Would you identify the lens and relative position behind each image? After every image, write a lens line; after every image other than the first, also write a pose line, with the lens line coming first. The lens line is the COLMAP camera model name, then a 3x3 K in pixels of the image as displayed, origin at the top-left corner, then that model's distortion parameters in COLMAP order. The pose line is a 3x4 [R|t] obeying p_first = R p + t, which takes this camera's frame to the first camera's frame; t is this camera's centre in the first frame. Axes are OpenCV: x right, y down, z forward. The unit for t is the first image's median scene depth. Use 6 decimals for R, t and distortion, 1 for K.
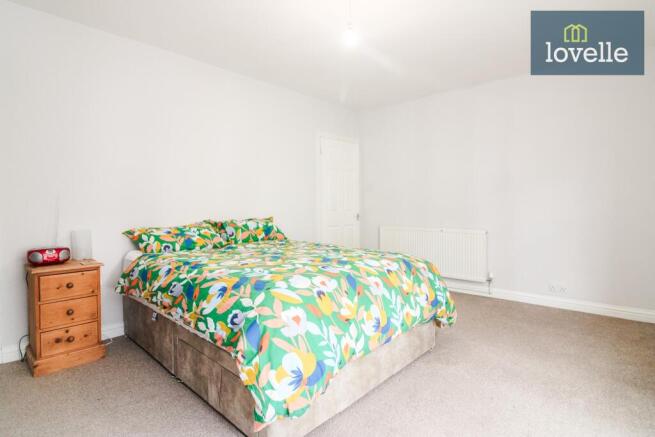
lens RADIAL K [[319.8, 0, 325.5], [0, 319.8, 217.2], [0, 0, 1]] dist [0.000319, 0.000047]
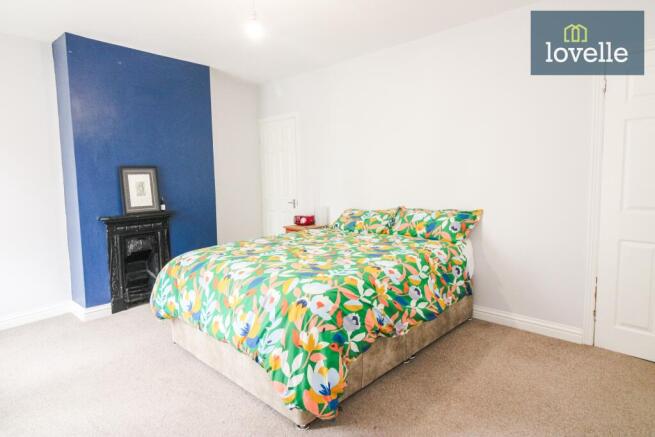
lens RADIAL K [[397.3, 0, 326.0], [0, 397.3, 217.1], [0, 0, 1]] dist [-0.001120, -0.000320]
pose [[-0.030889, 0.112365, -0.993187, 1.183555], [-0.011254, 0.993559, 0.112757, -0.130480], [0.999459, 0.014661, -0.029426, 1.150202]]
